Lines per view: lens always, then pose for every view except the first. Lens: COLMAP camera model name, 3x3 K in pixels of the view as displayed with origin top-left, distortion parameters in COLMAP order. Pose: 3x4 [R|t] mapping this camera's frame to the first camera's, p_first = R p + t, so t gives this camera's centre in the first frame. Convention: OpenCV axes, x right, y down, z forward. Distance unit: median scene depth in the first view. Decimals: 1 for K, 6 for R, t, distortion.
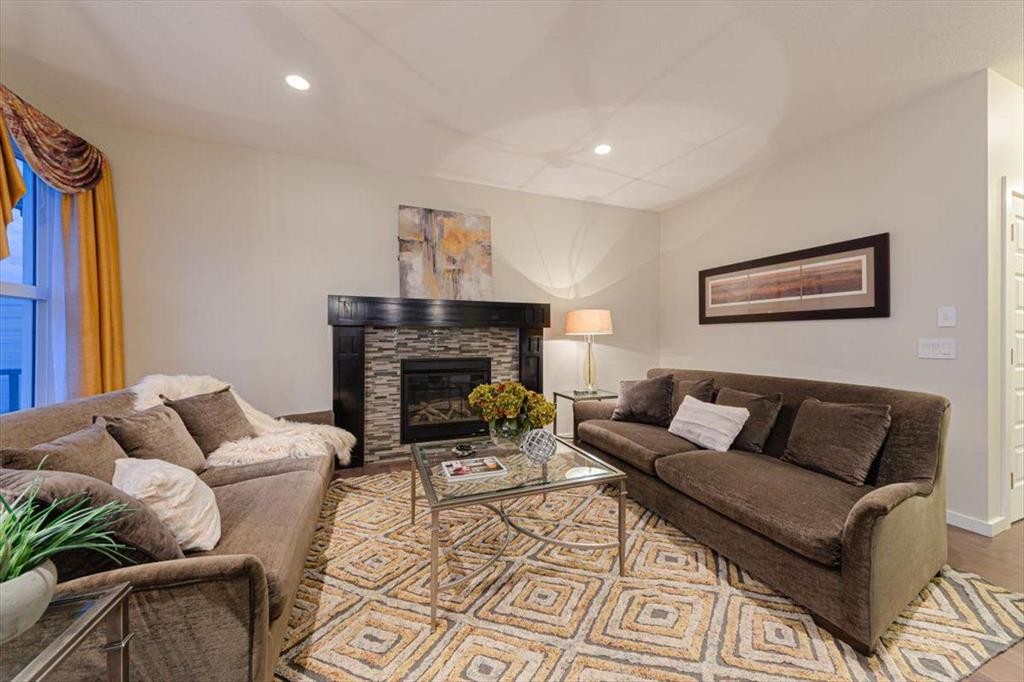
lens RADIAL K [[362.9, 0, 508.4], [0, 362.9, 336.6], [0, 0, 1]] dist [0.000427, -0.000849]
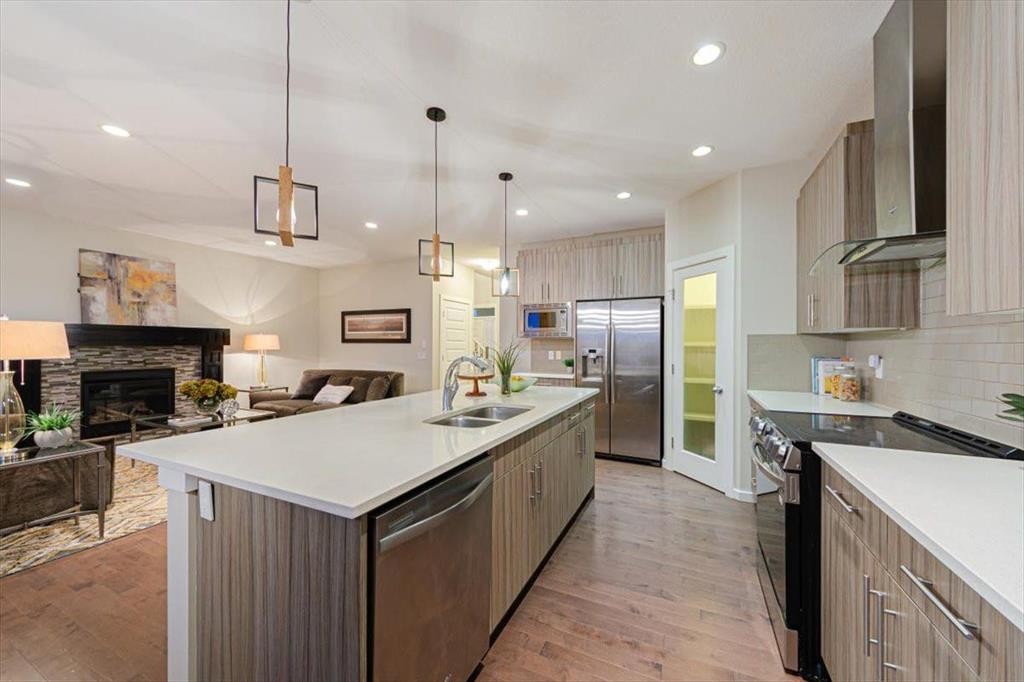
lens RADIAL K [[378.2, 0, 523.0], [0, 378.2, 344.8], [0, 0, 1]] dist [0.003259, -0.002375]
pose [[0.698912, 0.002846, 0.715202, -0.167208], [-0.007950, 0.999961, 0.003789, -0.048418], [-0.715163, -0.008335, 0.698908, -1.007125]]
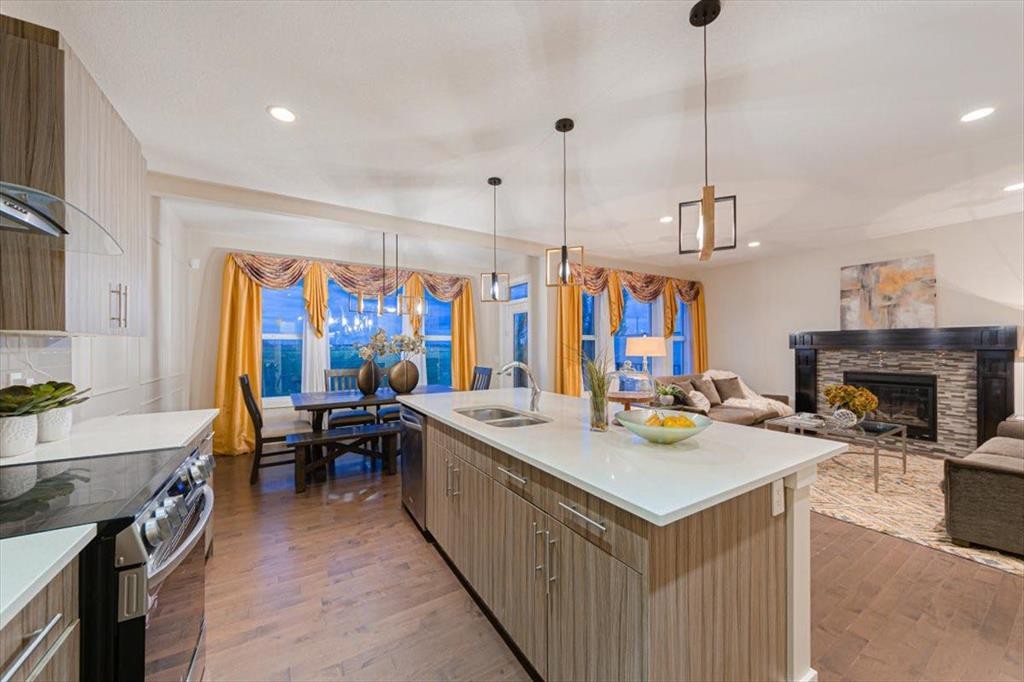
lens RADIAL K [[378.2, 0, 521.9], [0, 378.2, 345.3], [0, 0, 1]] dist [0.003259, -0.002375]
pose [[0.198565, -0.004350, -0.980078, 0.972062], [0.009240, 0.999954, -0.002566, -0.051887], [0.980044, -0.008546, 0.198596, -0.600051]]
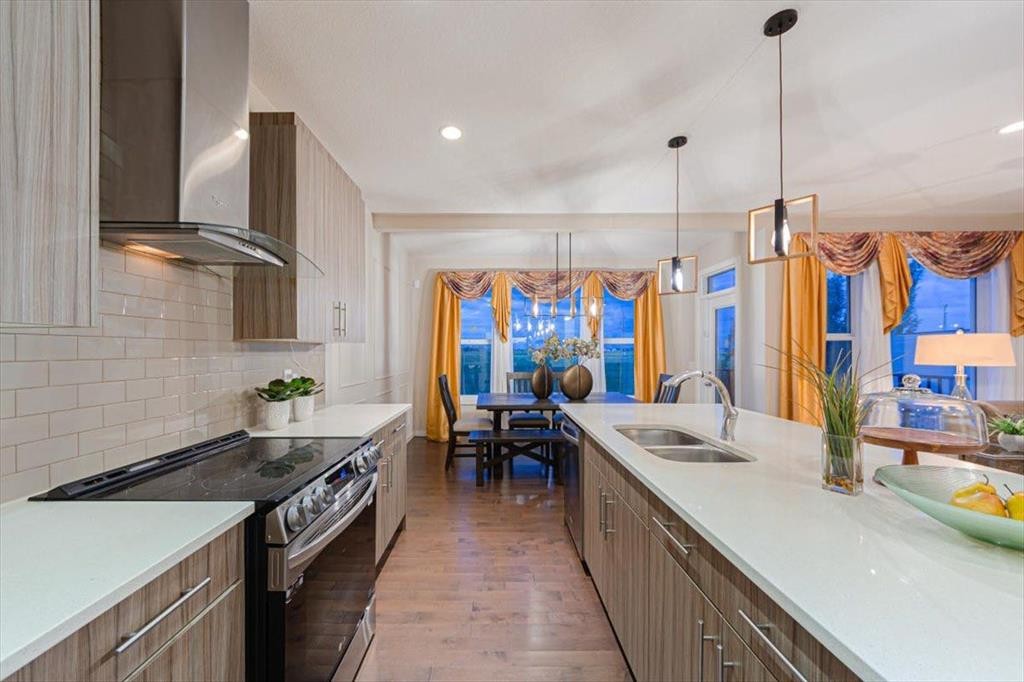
lens RADIAL K [[378.2, 0, 499.8], [0, 378.2, 352.6], [0, 0, 1]] dist [0.003259, -0.002375]
pose [[-0.362379, 0.003869, -0.932023, 0.836426], [0.009151, 0.999958, 0.000594, -0.051298], [0.931986, -0.008314, -0.362399, -0.519661]]
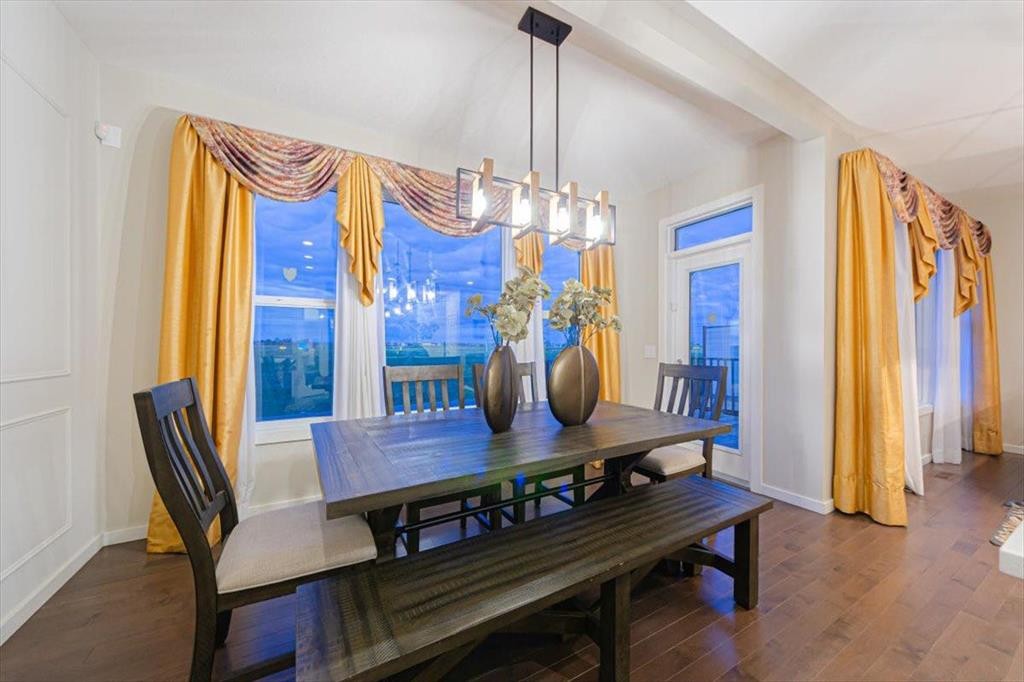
lens RADIAL K [[378.2, 0, 513.1], [0, 378.2, 345.8], [0, 0, 1]] dist [0.003259, -0.002375]
pose [[0.144052, -0.001706, -0.989569, 0.057271], [0.005019, 0.999987, -0.000993, -0.004500], [0.989557, -0.004824, 0.144059, -0.936301]]
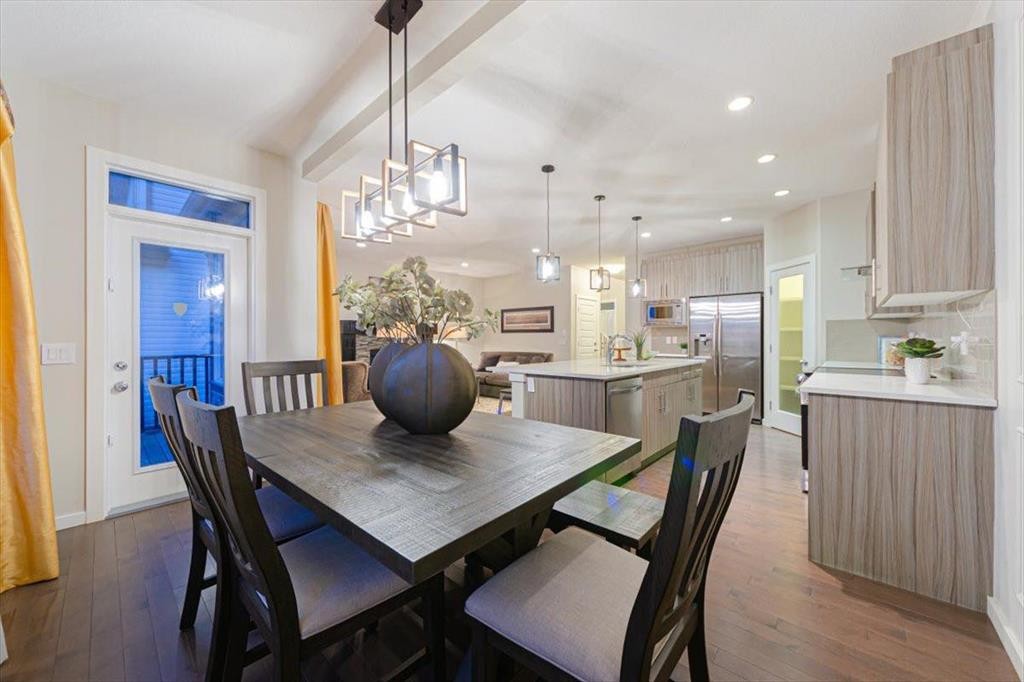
lens RADIAL K [[378.2, 0, 517.9], [0, 378.2, 337.5], [0, 0, 1]] dist [0.003259, -0.002375]
pose [[0.878668, 0.002172, 0.477429, -0.622446], [-0.003762, 0.999990, 0.002374, -0.014854], [-0.477419, -0.003882, 0.878667, -1.374335]]
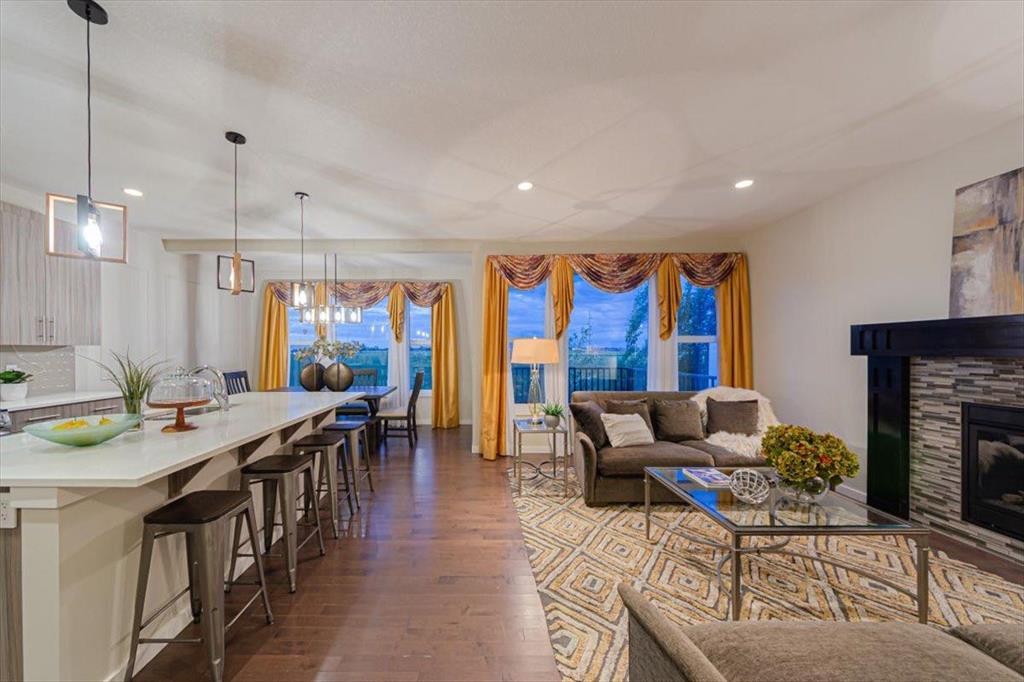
lens RADIAL K [[378.2, 0, 468.3], [0, 378.2, 354.5], [0, 0, 1]] dist [0.003259, -0.002375]
pose [[-0.379724, 0.011556, -0.925028, 0.780933], [0.009087, 0.999920, 0.008761, -0.048122], [0.925055, -0.005078, -0.379799, 0.385208]]
